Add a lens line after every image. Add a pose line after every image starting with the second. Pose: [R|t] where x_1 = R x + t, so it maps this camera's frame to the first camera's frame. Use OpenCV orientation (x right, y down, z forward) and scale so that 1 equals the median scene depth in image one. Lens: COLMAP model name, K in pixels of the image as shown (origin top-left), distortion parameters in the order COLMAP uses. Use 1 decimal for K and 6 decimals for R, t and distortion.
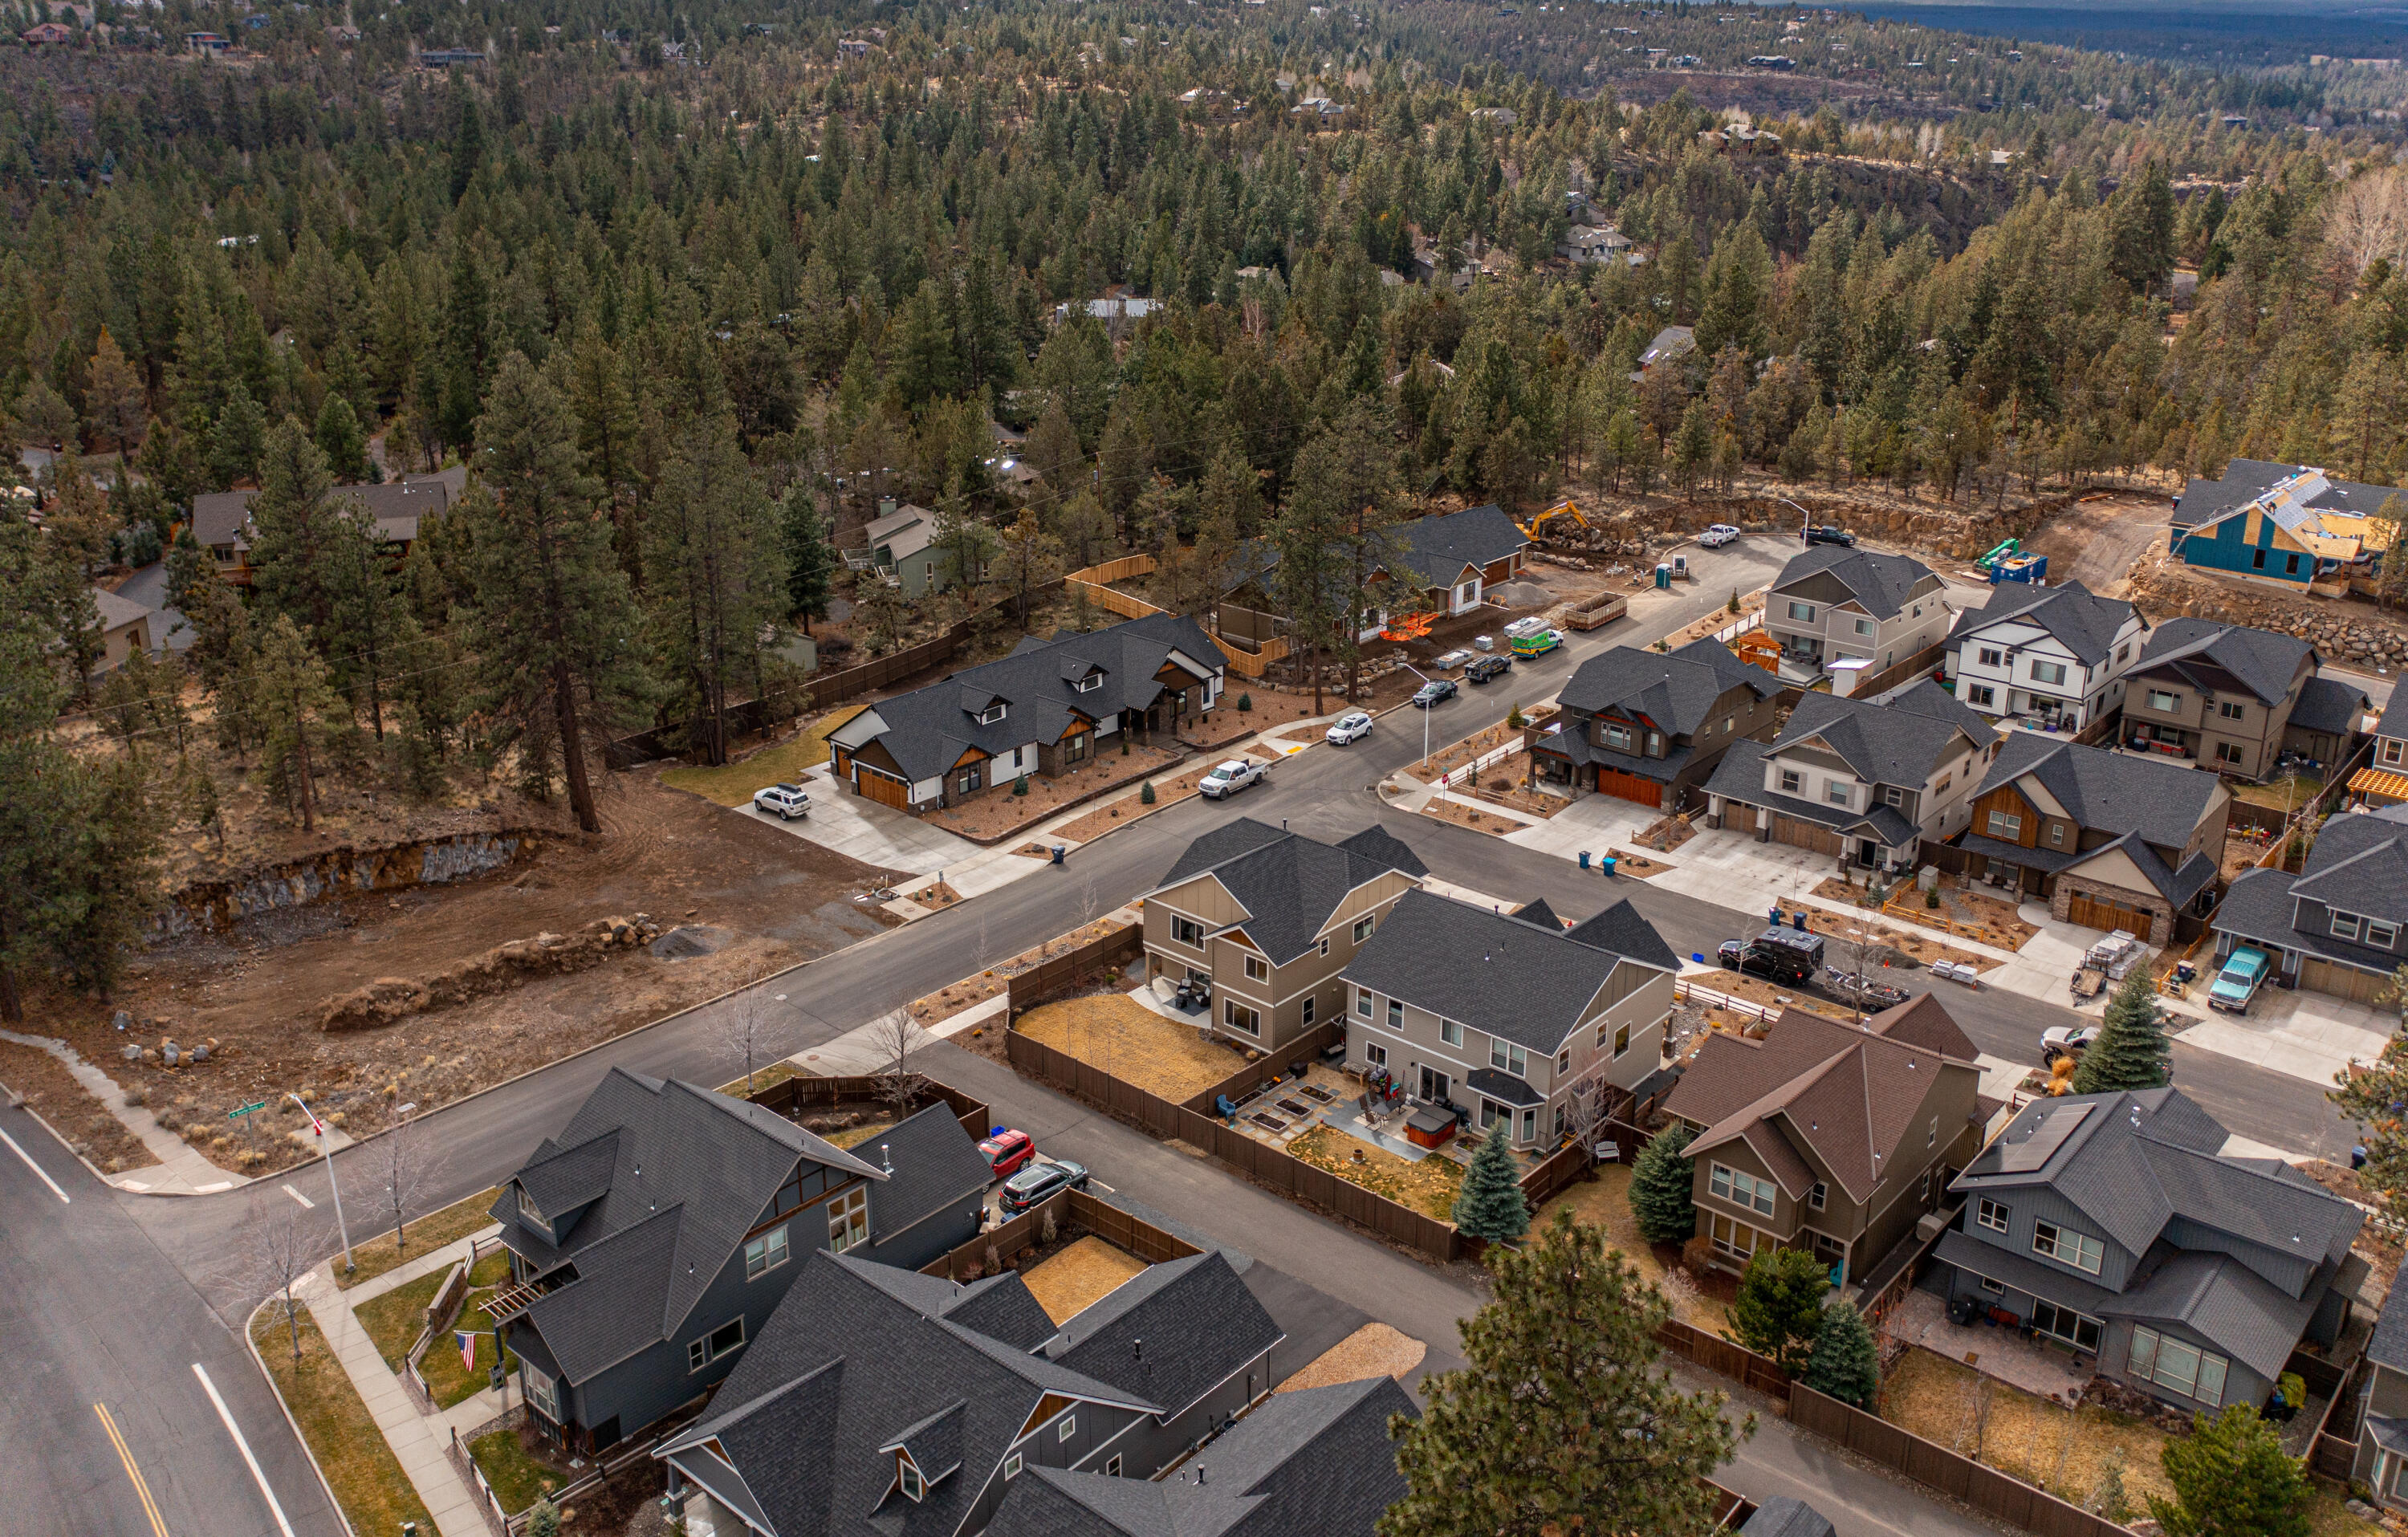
lens RADIAL K [[1969.8, 0, 1214.7], [0, 1969.8, 626.3], [0, 0, 1]] dist [-0.010830, 0.001240]
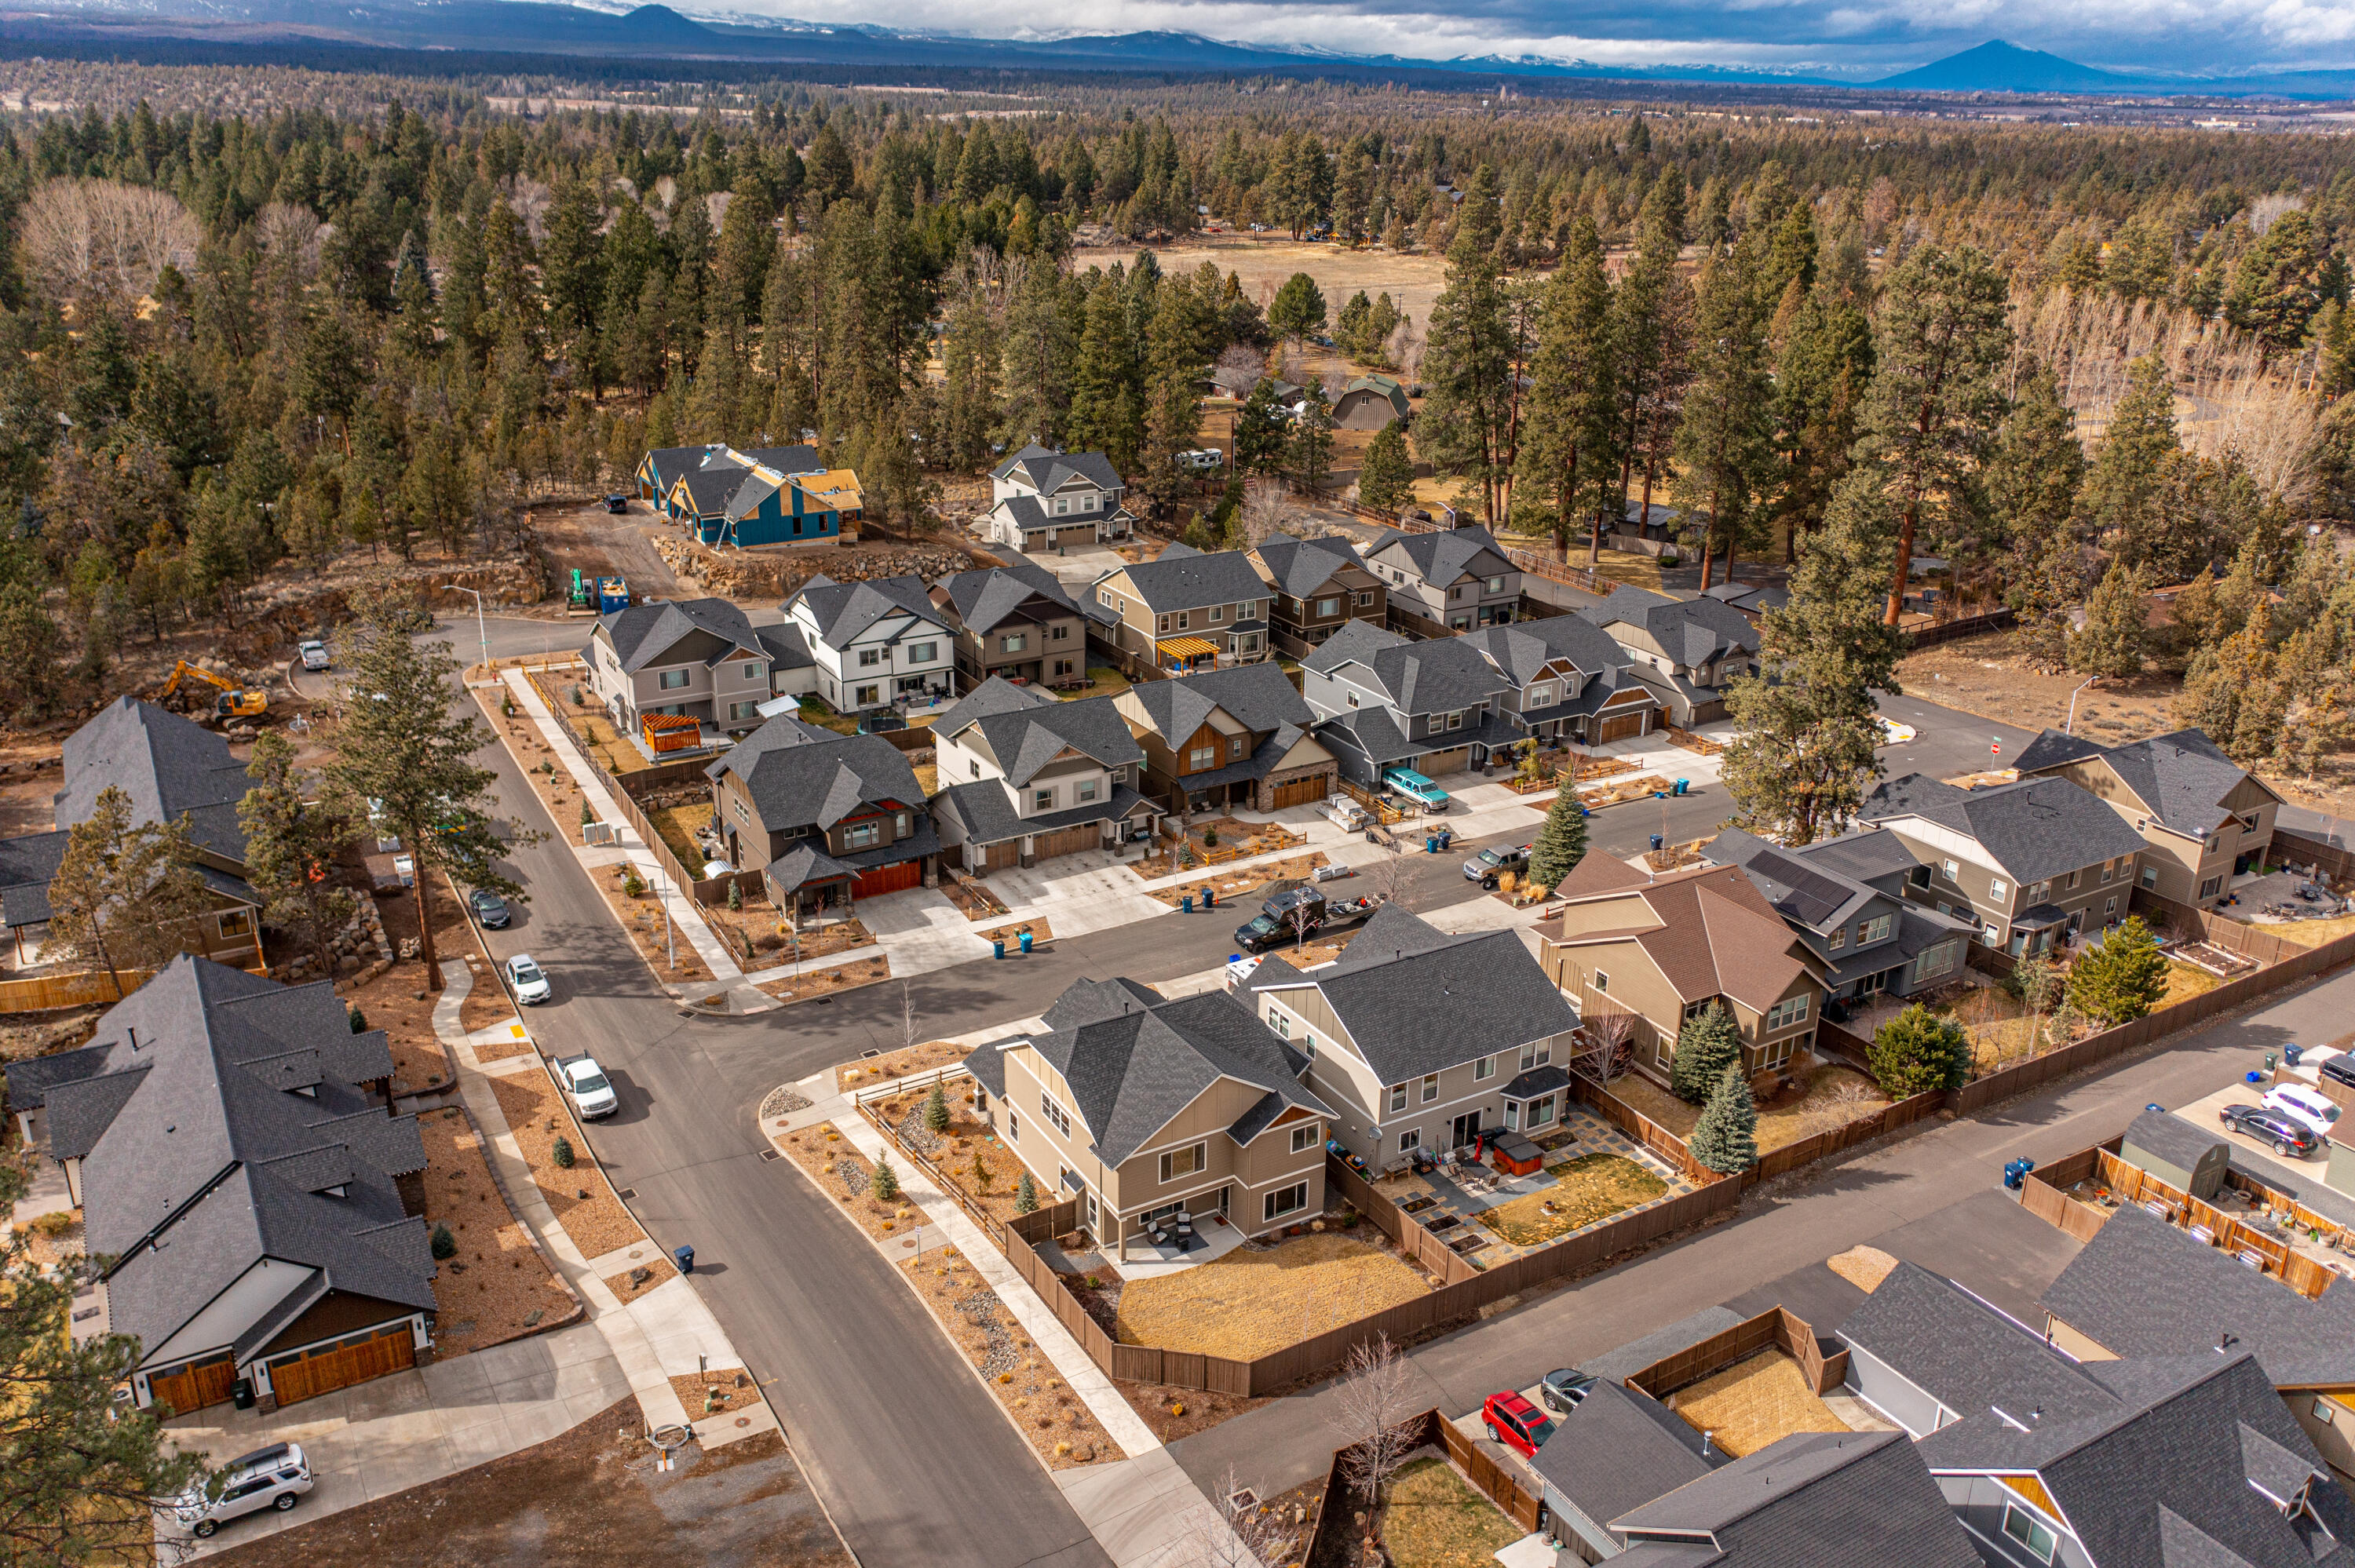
lens RADIAL K [[1899.0, 0, 1165.1], [0, 1899.0, 717.8], [0, 0, 1]] dist [-0.012595, 0.008714]
pose [[0.327616, -0.313059, 0.891438, -0.554010], [0.263752, 0.936304, 0.231882, -0.173516], [-0.907250, 0.159150, 0.389318, 0.537438]]
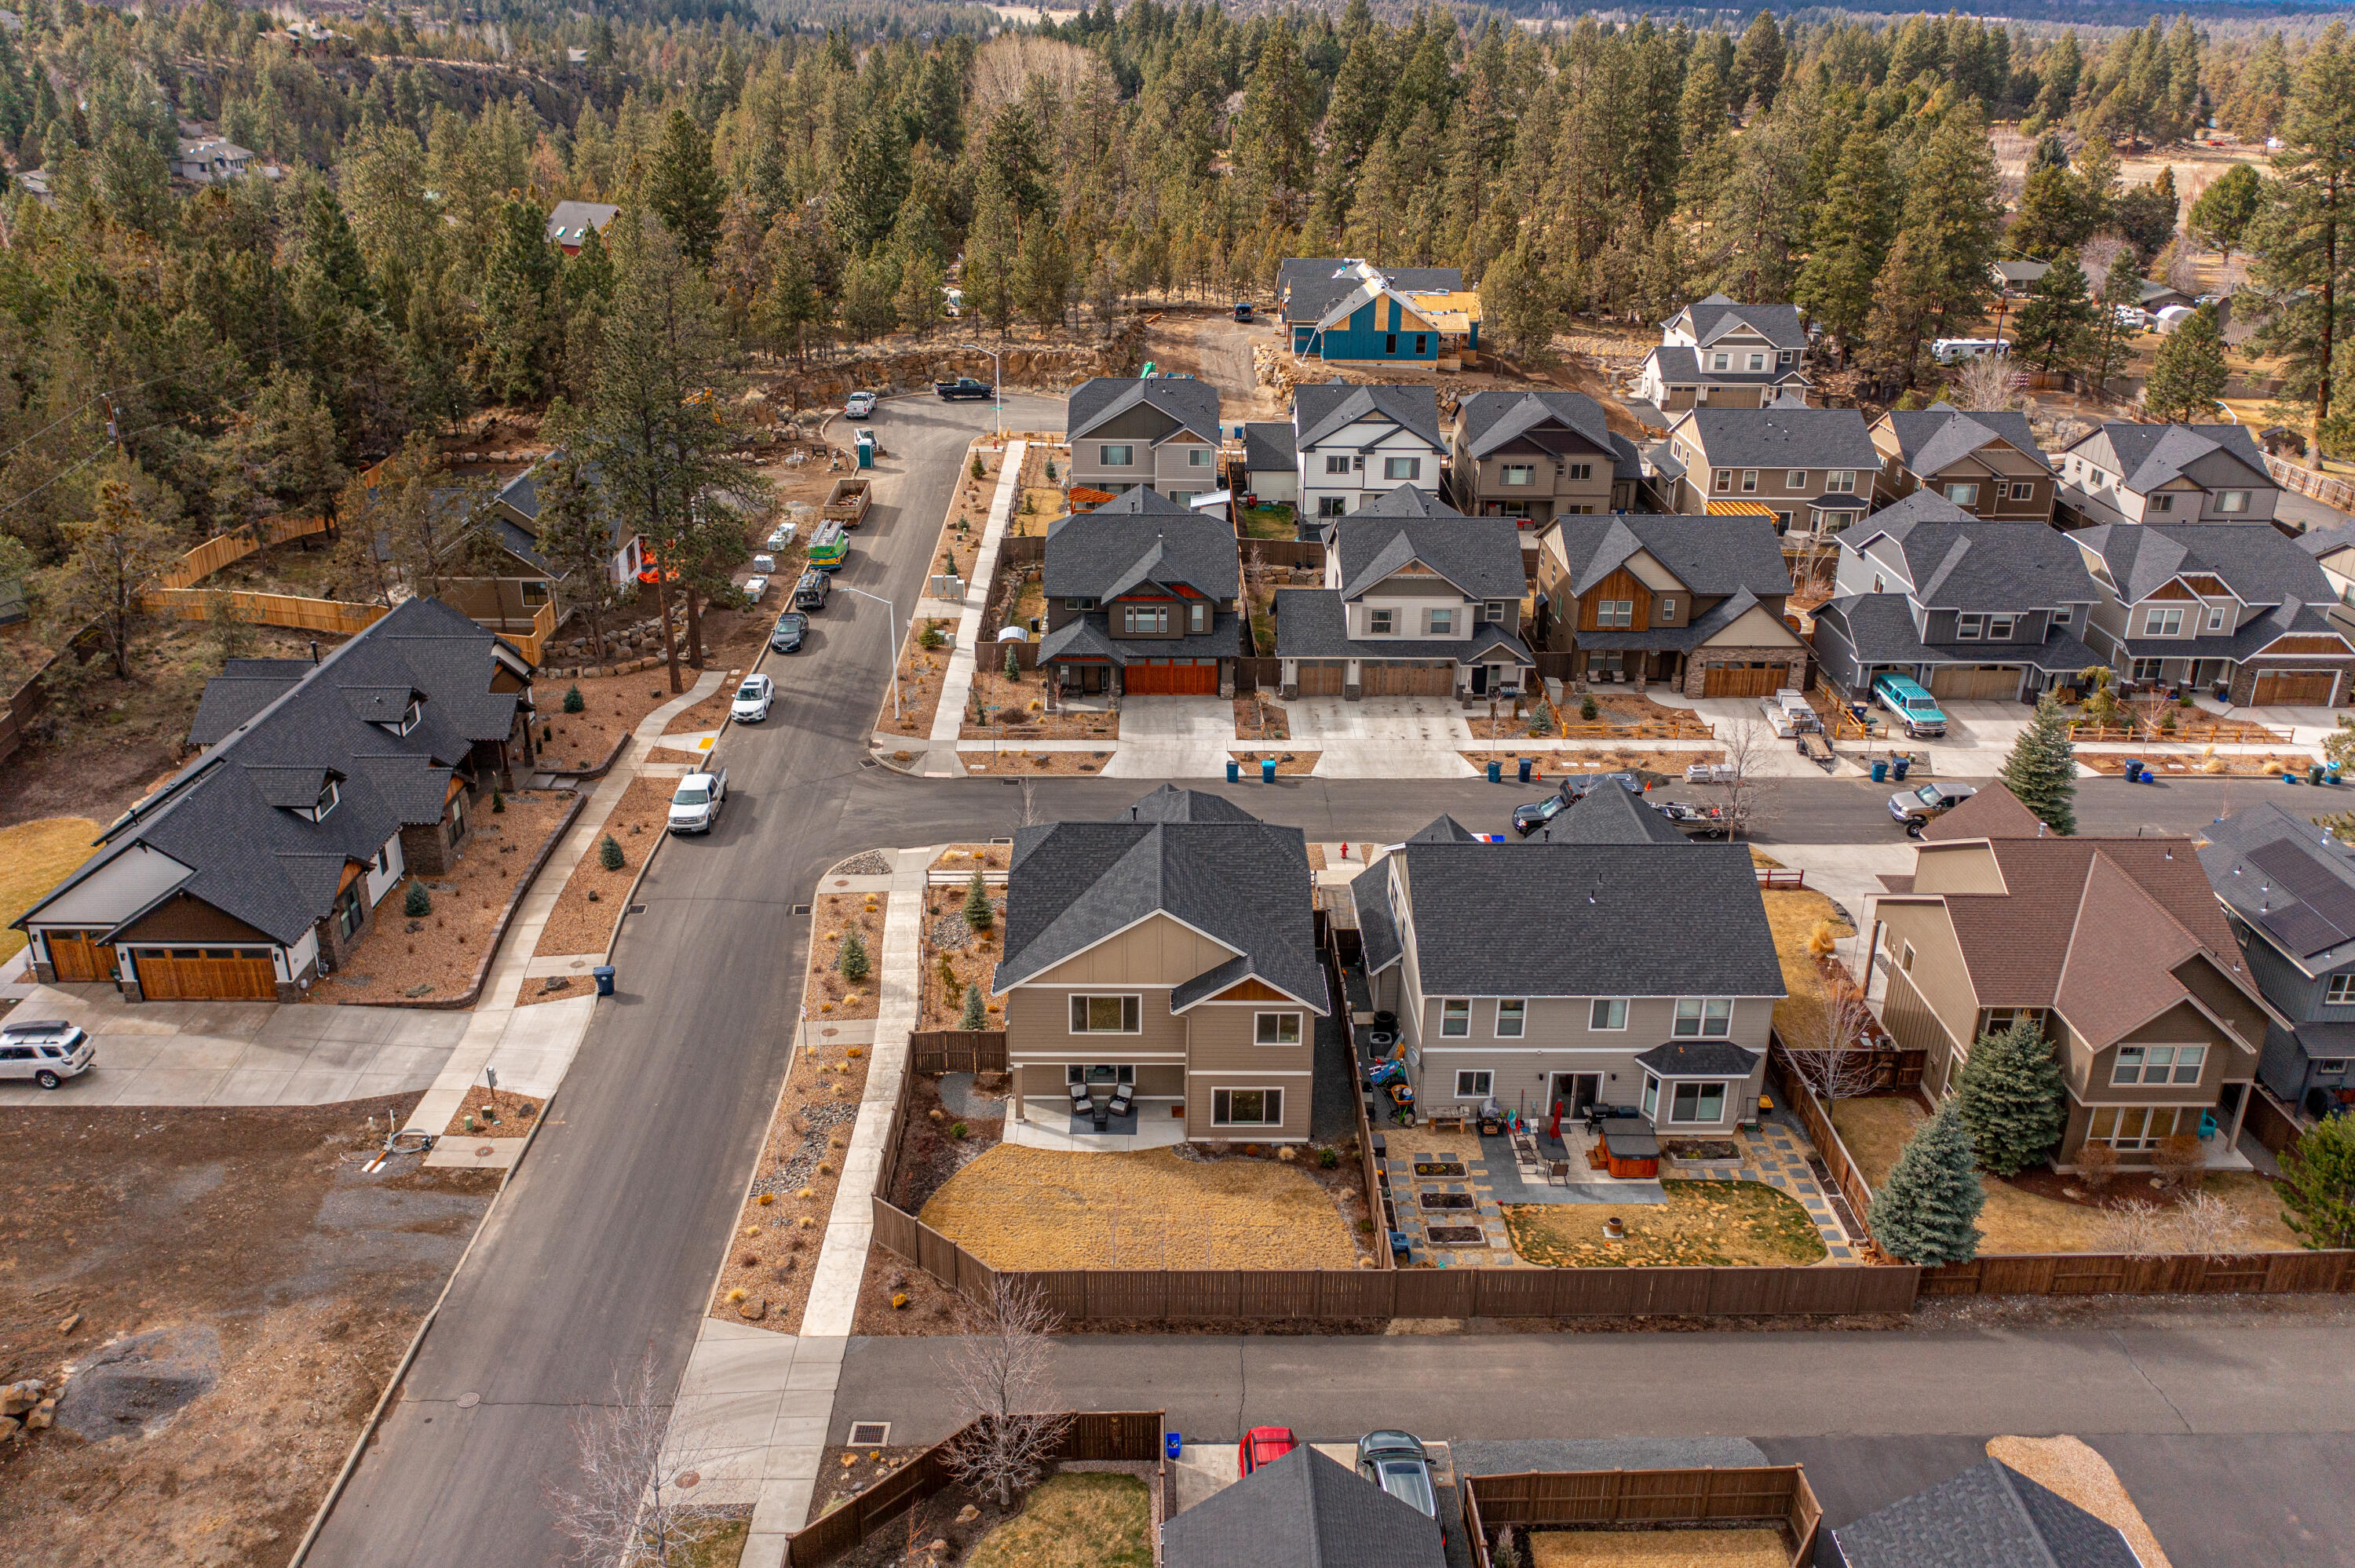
lens RADIAL K [[1899.0, 0, 1165.1], [0, 1899.0, 717.8], [0, 0, 1]] dist [-0.012595, 0.008714]
pose [[0.750361, -0.237759, 0.616789, -0.288946], [0.183158, 0.971324, 0.151602, -0.022087], [-0.635147, -0.000787, 0.772391, 0.418177]]
